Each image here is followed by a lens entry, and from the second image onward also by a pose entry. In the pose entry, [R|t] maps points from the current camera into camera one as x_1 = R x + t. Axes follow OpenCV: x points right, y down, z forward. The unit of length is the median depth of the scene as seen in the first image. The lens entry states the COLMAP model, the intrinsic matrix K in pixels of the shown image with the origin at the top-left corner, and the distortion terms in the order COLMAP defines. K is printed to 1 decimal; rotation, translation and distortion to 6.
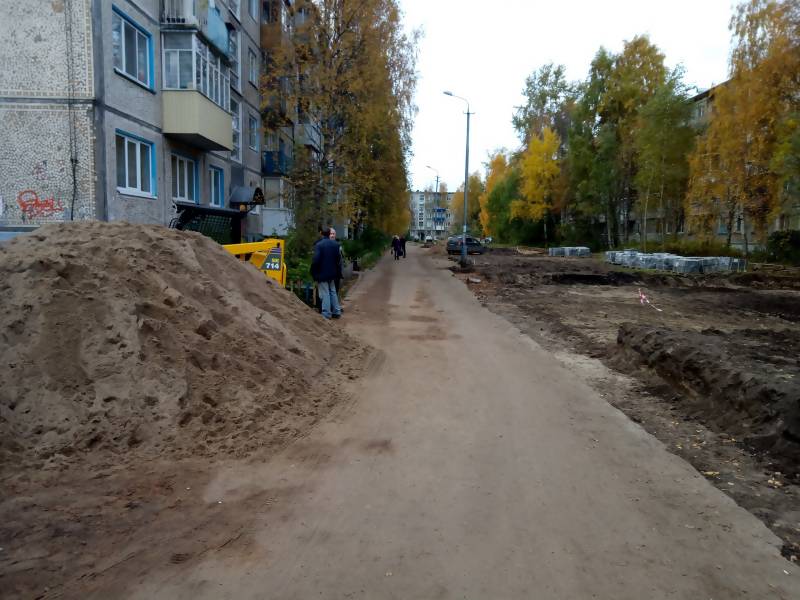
lens RADIAL K [[594.8, 0, 393.5], [0, 594.8, 297.1], [0, 0, 1]] dist [-0.006010, 0.011413]
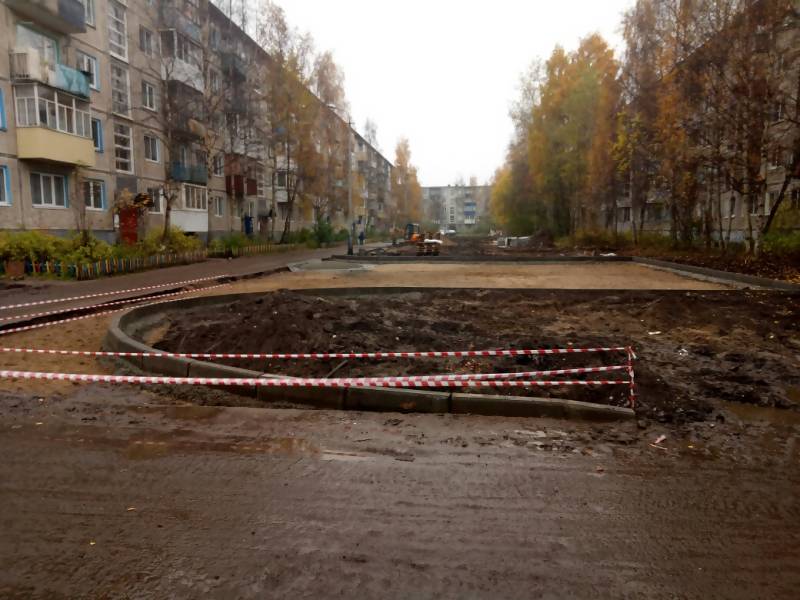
lens RADIAL K [[594.8, 0, 391.9], [0, 594.8, 295.1], [0, 0, 1]] dist [-0.006010, 0.011413]
pose [[0.993879, -0.009489, -0.110066, 0.319718], [0.010004, 0.999941, 0.004124, 0.022970], [0.110021, -0.005200, 0.993916, -0.142095]]
